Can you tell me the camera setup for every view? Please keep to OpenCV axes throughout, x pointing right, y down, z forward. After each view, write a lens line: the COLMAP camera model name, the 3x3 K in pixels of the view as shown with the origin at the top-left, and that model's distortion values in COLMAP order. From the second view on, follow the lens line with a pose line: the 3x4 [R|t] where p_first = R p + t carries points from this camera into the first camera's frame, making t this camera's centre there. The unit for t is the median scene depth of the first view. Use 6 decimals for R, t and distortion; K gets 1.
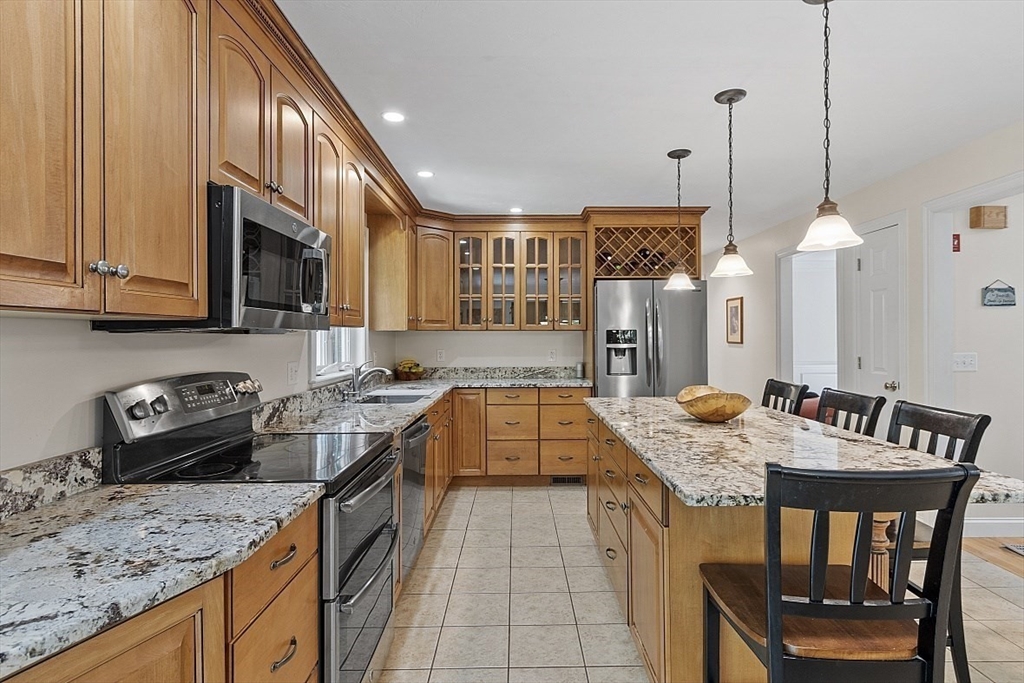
lens RADIAL K [[538.0, 0, 513.8], [0, 538.0, 331.6], [0, 0, 1]] dist [0.004958, 0.000241]
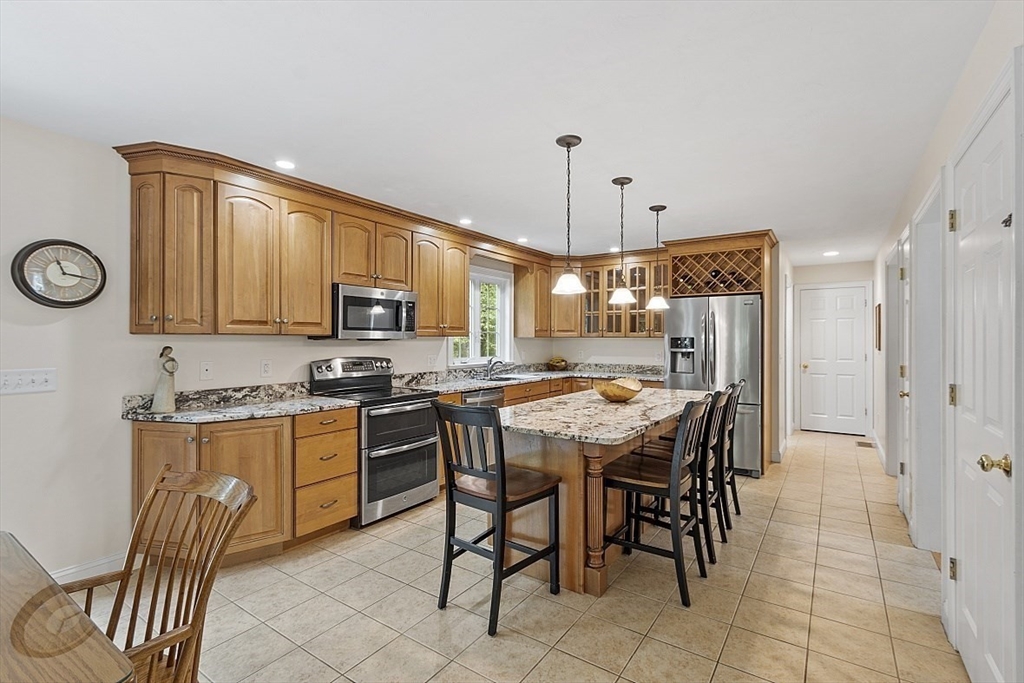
lens RADIAL K [[464.3, 0, 515.5], [0, 464.3, 337.7], [0, 0, 1]] dist [0.000681, -0.000025]
pose [[0.820937, 0.003081, -0.571011, 0.491048], [-0.000161, 0.999987, 0.005164, -0.007713], [0.571019, -0.004148, 0.820926, -0.117423]]
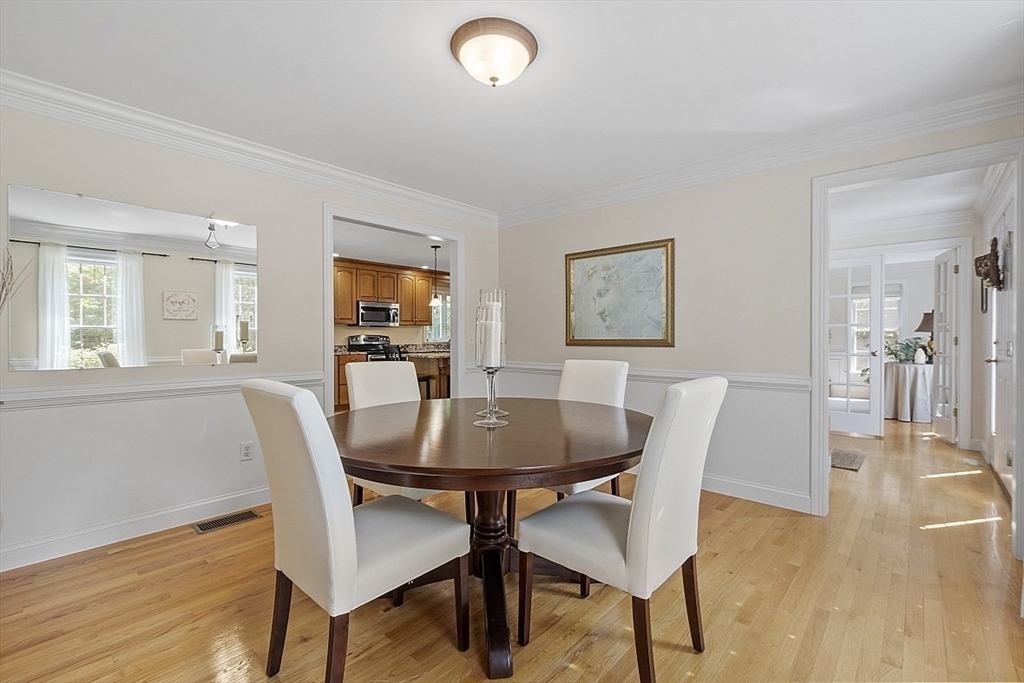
lens RADIAL K [[450.6, 0, 511.2], [0, 450.6, 344.5], [0, 0, 1]] dist [-0.003766, -0.000231]
pose [[0.734611, 0.025661, -0.678003, 1.347673], [-0.008442, 0.999553, 0.028684, 0.015232], [0.678436, -0.015348, 0.734499, -0.494815]]
